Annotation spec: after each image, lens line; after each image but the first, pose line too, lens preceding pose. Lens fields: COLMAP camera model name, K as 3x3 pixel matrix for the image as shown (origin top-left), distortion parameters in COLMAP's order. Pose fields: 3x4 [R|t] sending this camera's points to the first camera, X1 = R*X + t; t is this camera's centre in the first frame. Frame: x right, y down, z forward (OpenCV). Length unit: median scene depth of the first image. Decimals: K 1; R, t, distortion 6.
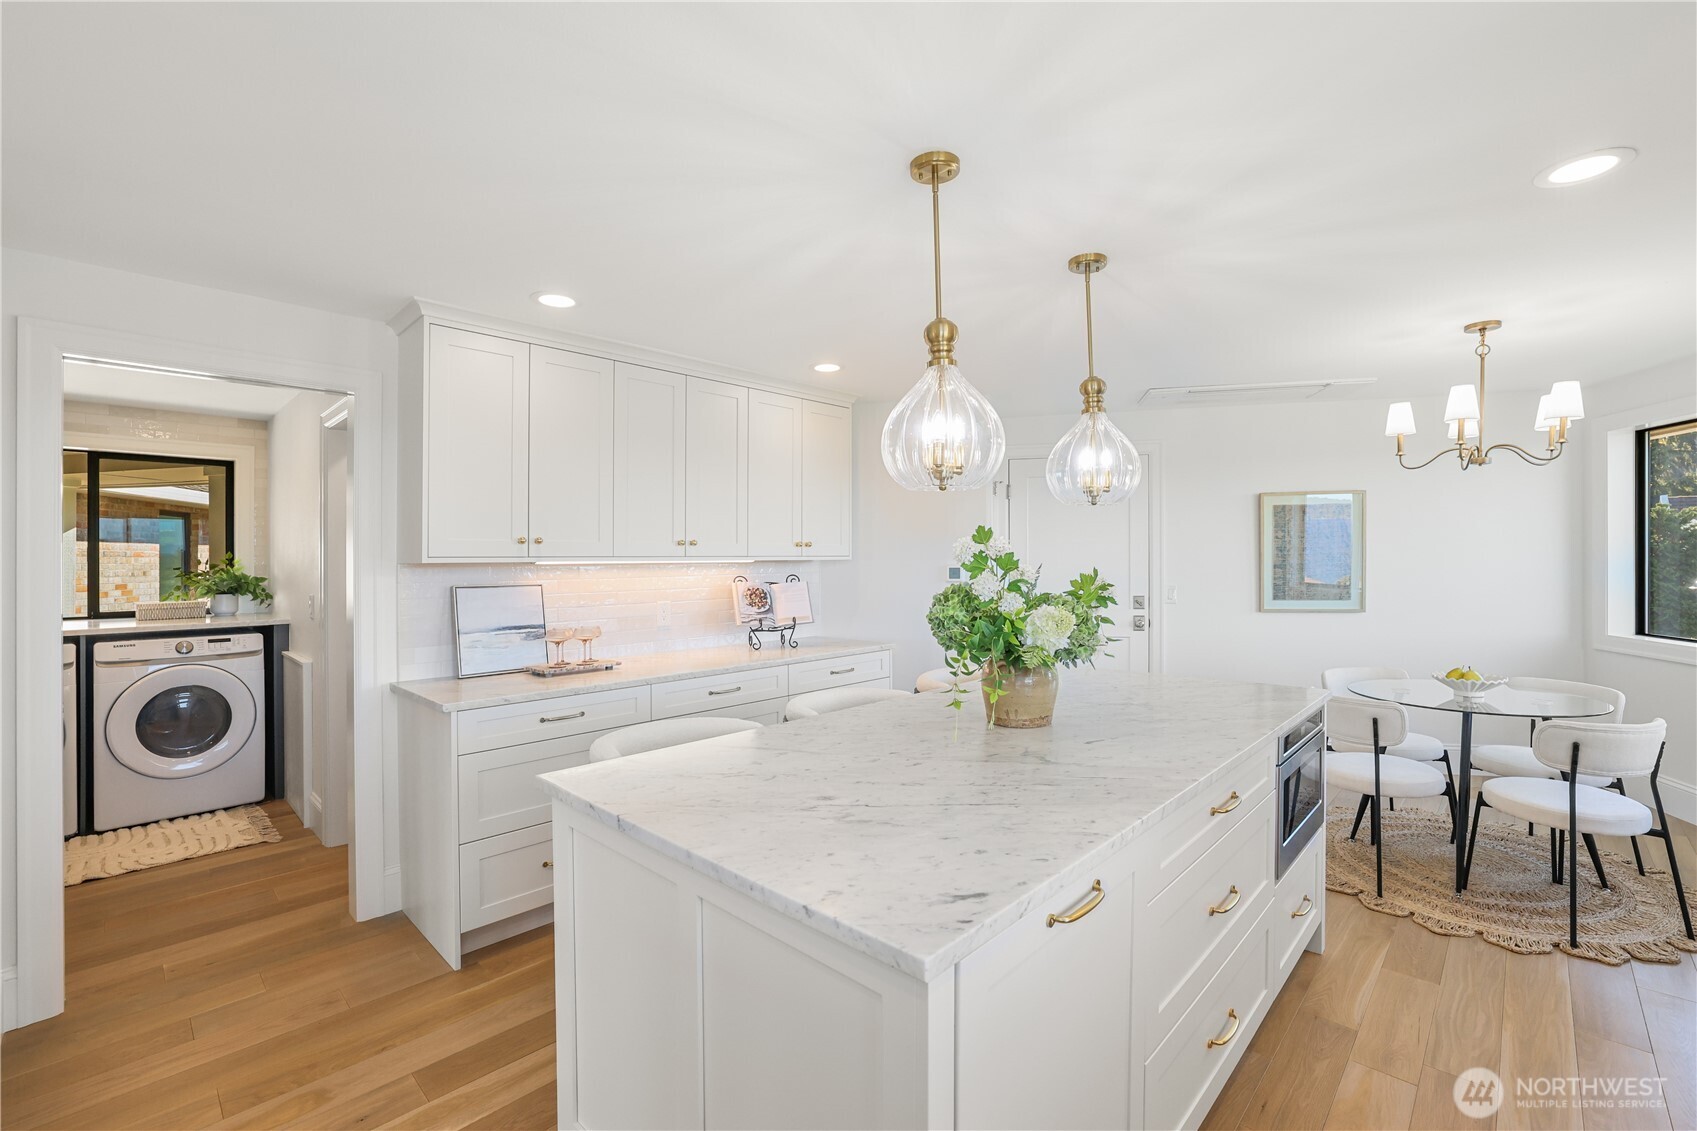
lens RADIAL K [[733.5, 0, 857.7], [0, 733.5, 558.1], [0, 0, 1]] dist [-0.049493, 0.016203]
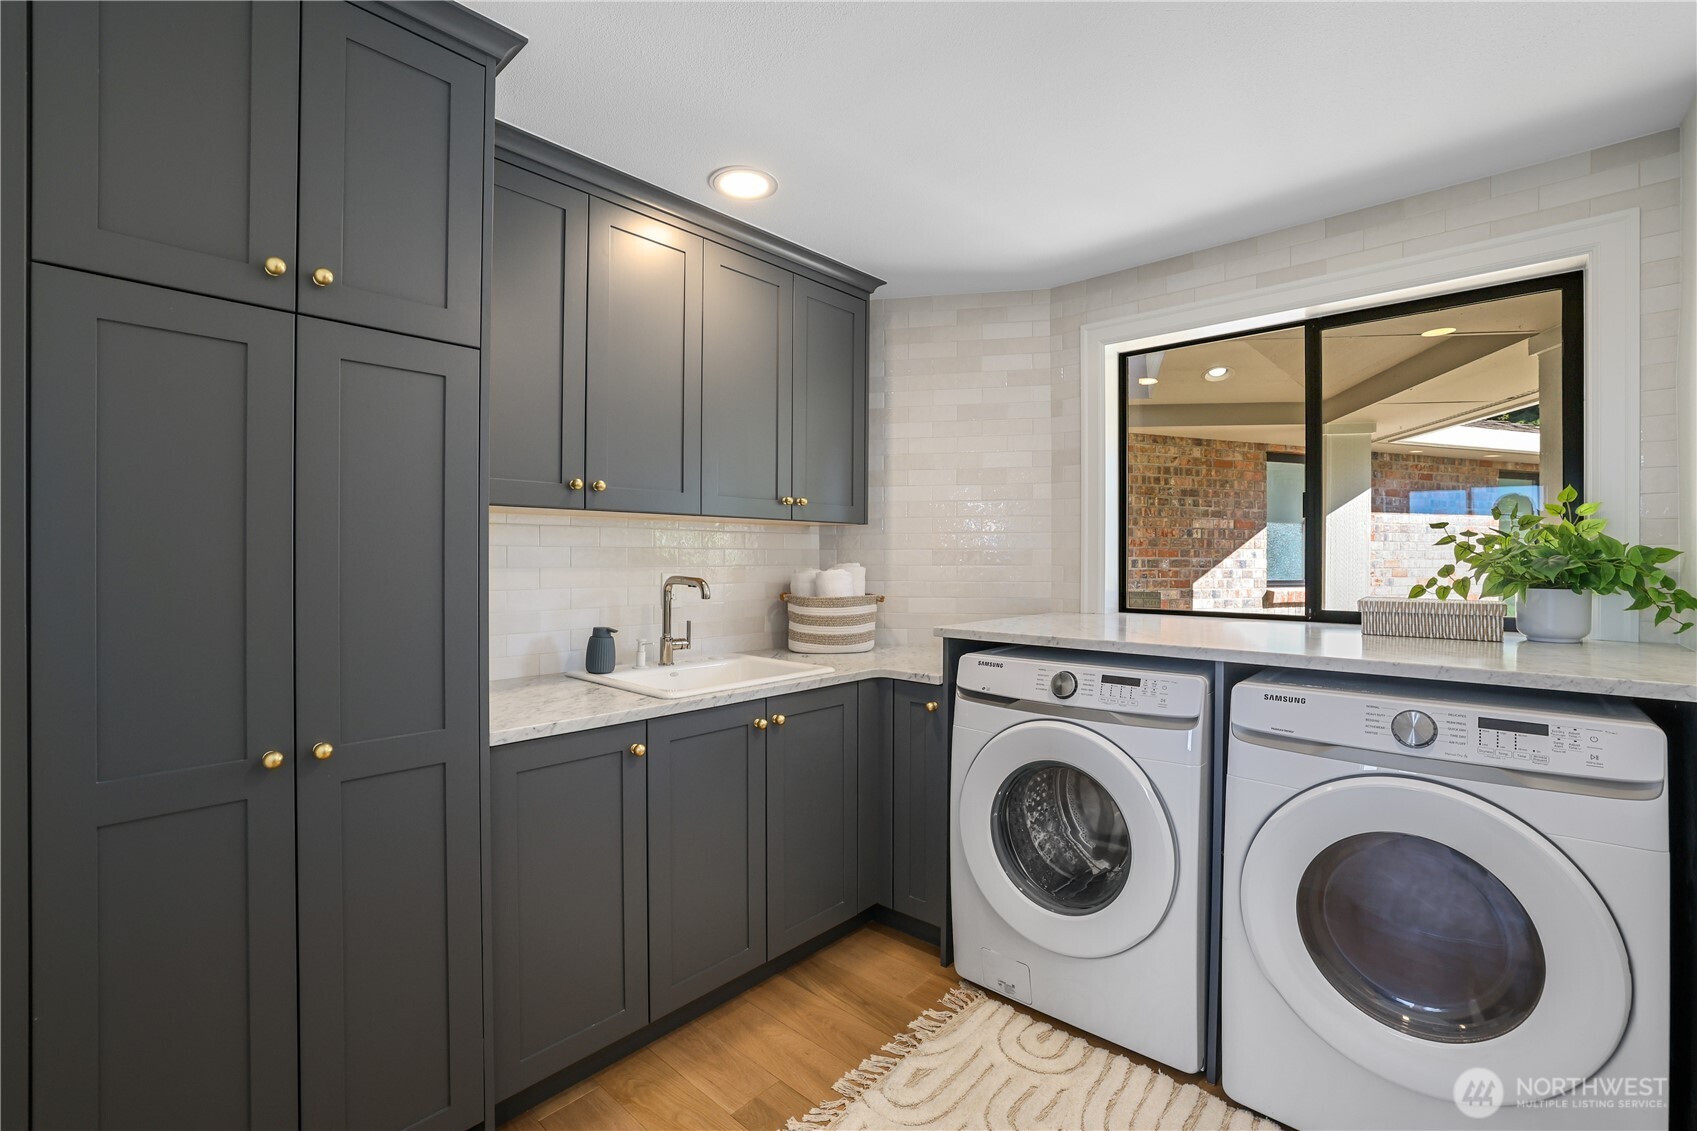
lens RADIAL K [[733.5, 0, 857.7], [0, 733.5, 558.1], [0, 0, 1]] dist [-0.049493, 0.016203]
pose [[0.024637, 0.005249, -0.999683, -0.494224], [0.002710, 0.999982, 0.005317, 0.030032], [0.999693, -0.002840, 0.024622, 0.592313]]
